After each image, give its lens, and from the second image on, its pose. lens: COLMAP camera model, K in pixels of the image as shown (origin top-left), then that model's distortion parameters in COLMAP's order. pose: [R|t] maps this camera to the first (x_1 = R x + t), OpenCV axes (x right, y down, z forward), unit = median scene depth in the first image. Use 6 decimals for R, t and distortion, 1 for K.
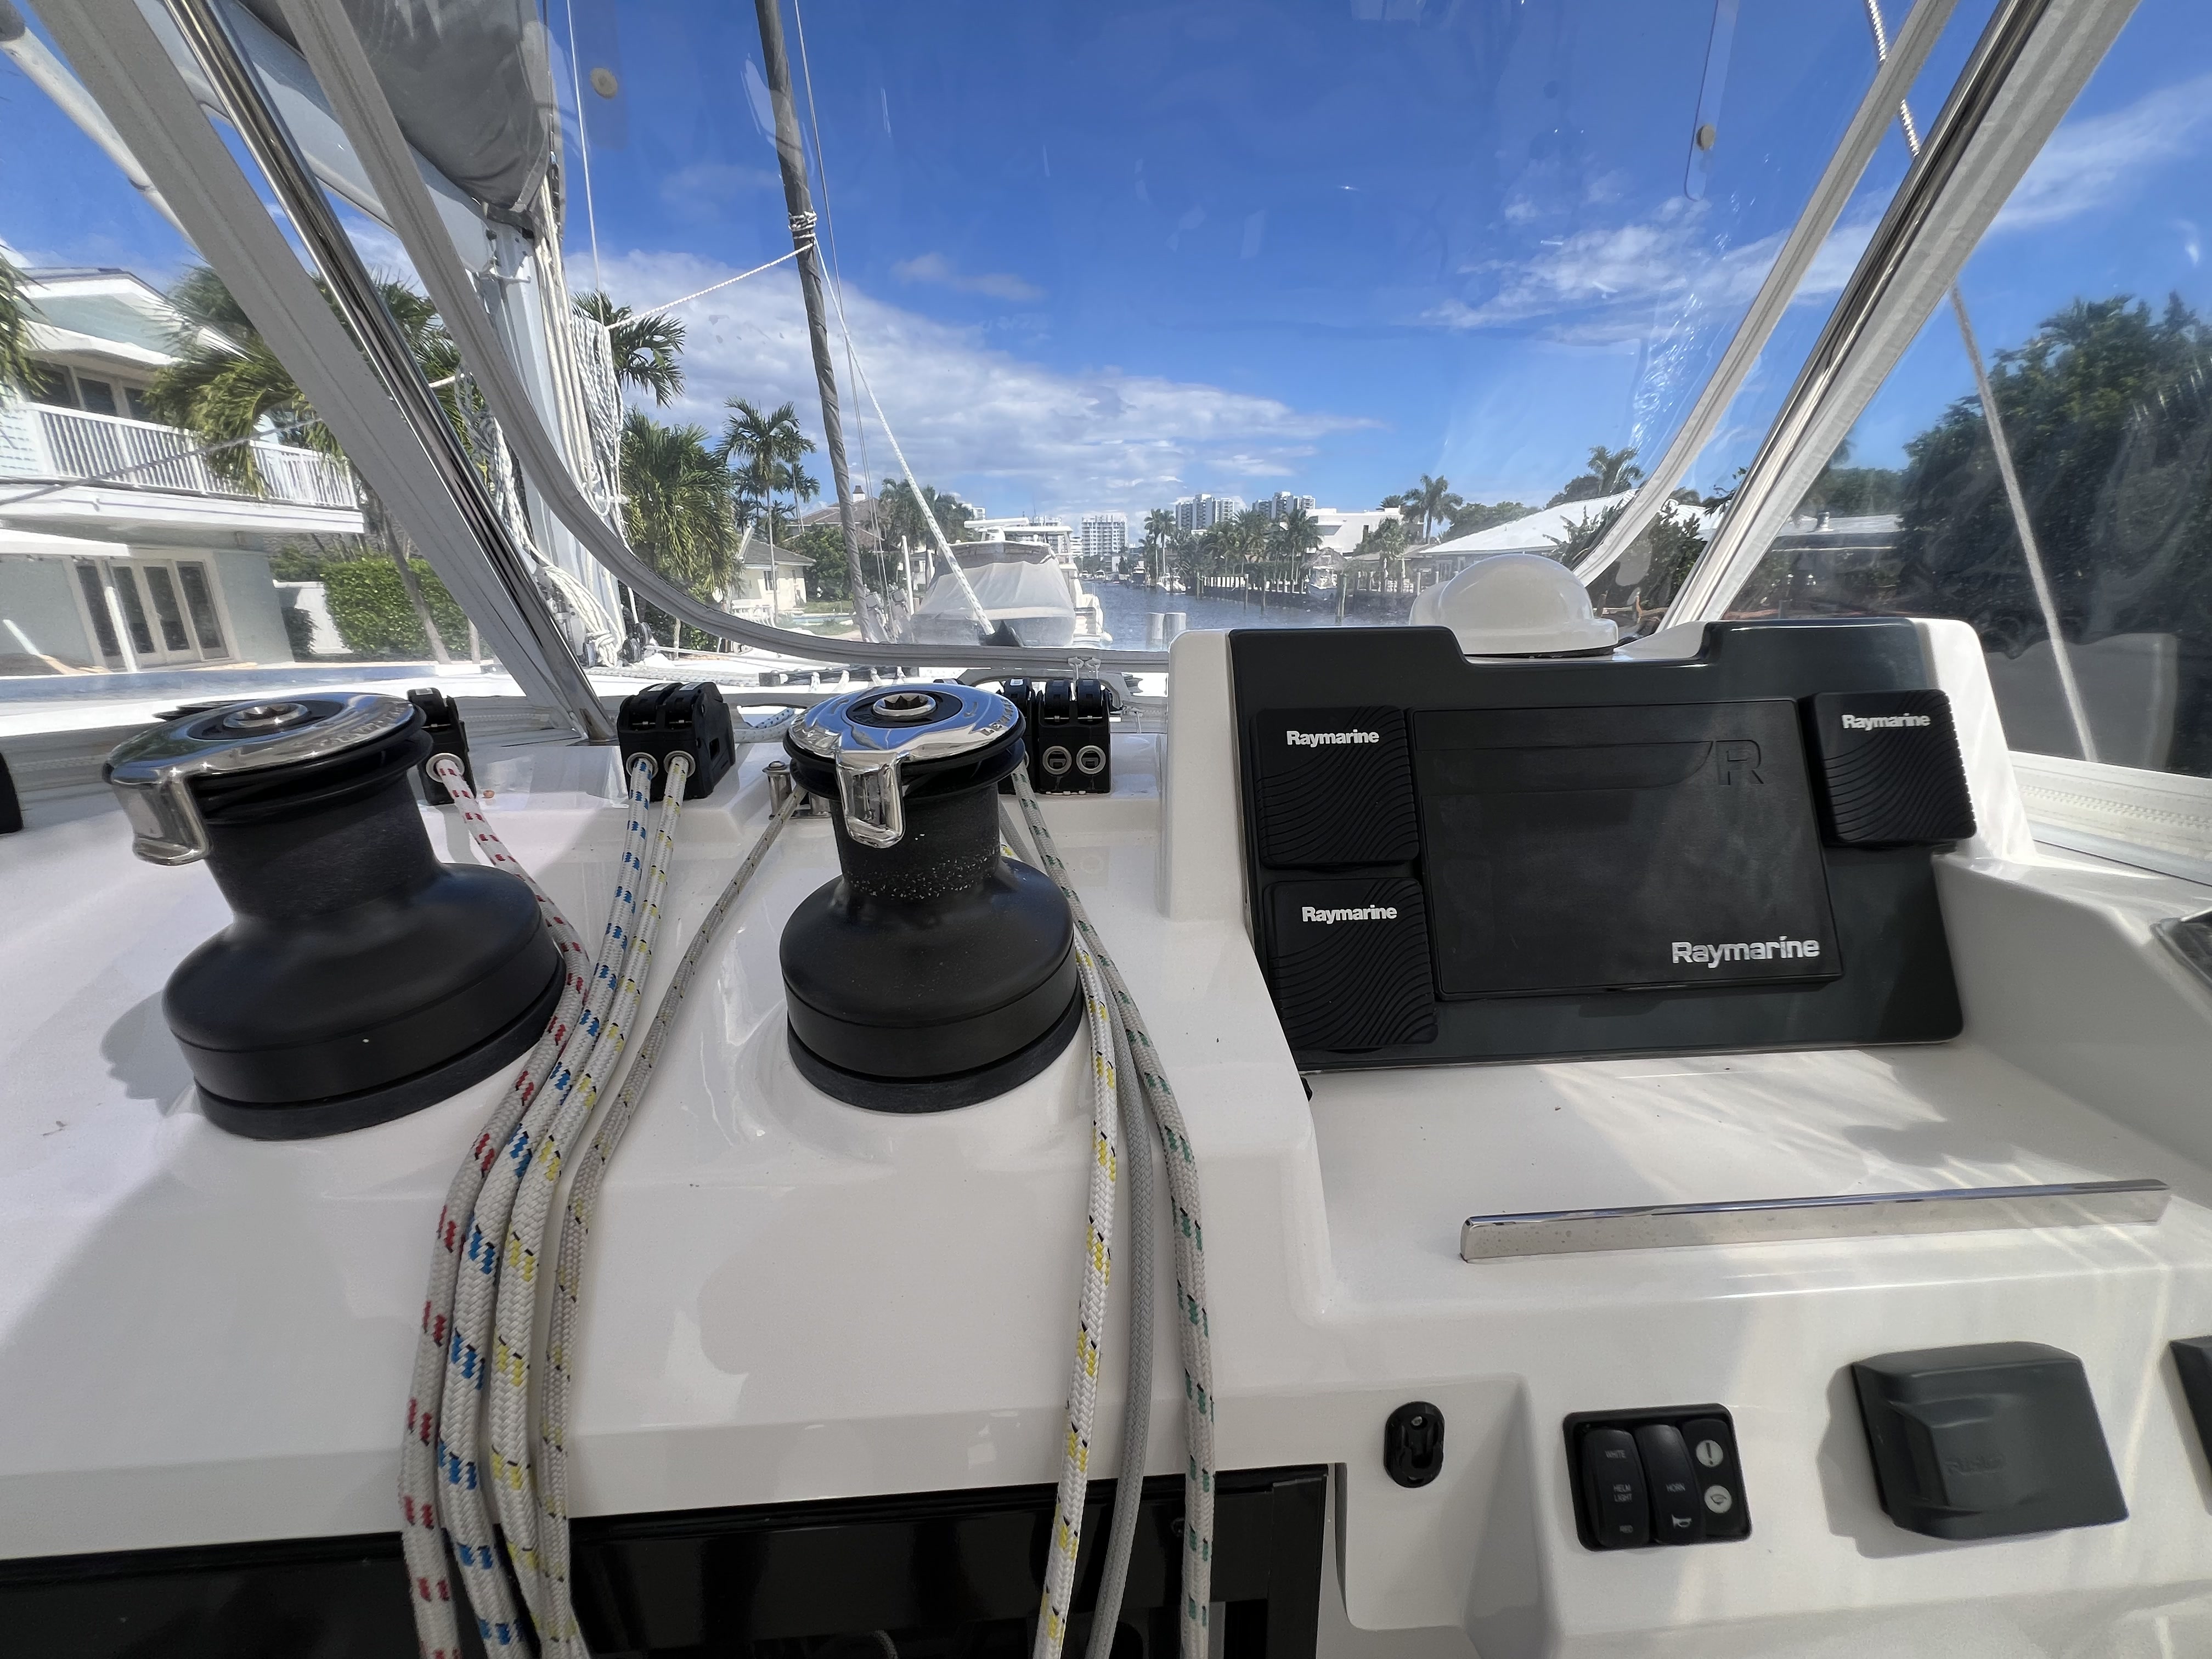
lens RADIAL K [[883.2, 0, 1107.5], [0, 883.2, 827.6], [0, 0, 1]] dist [-0.002750, -0.000046]
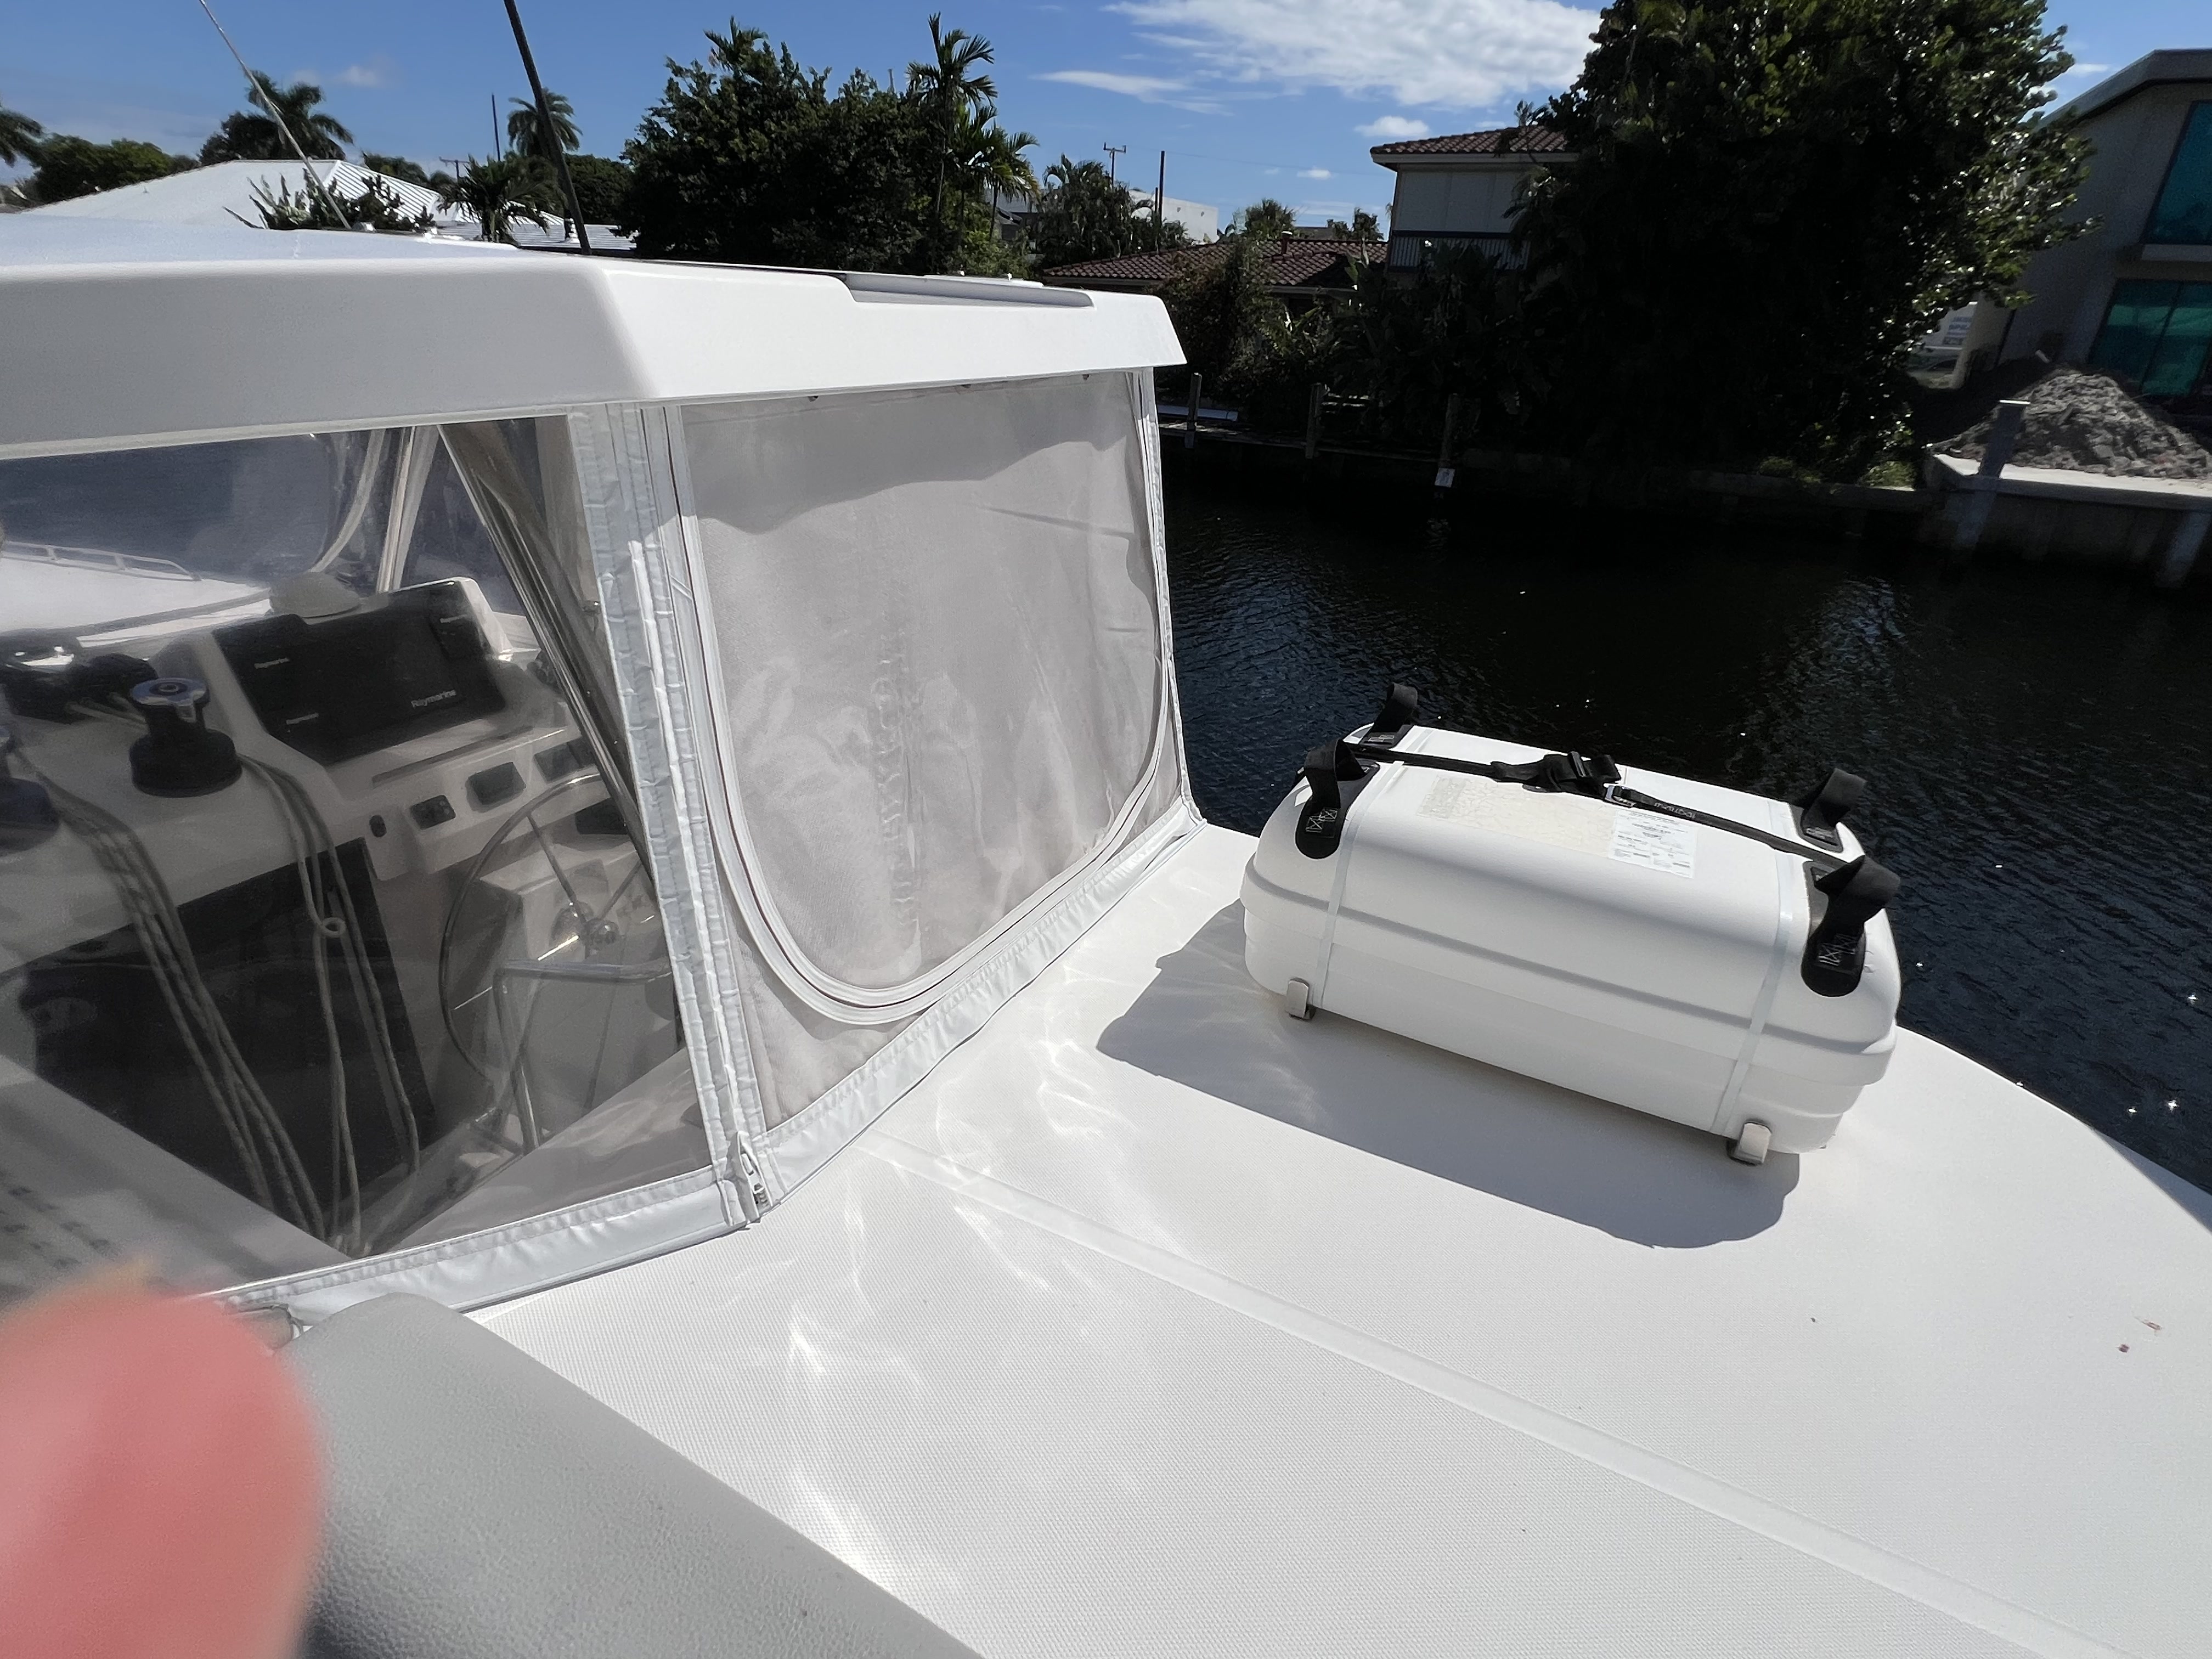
lens RADIAL K [[1141.8, 0, 1101.3], [0, 1141.8, 823.6], [0, 0, 1]] dist [-0.006460, 0.002188]
pose [[0.504180, -0.334913, 0.796012, -1.494348], [0.190861, 0.942159, 0.275514, -0.110888], [-0.842243, 0.013019, 0.538940, -3.239628]]
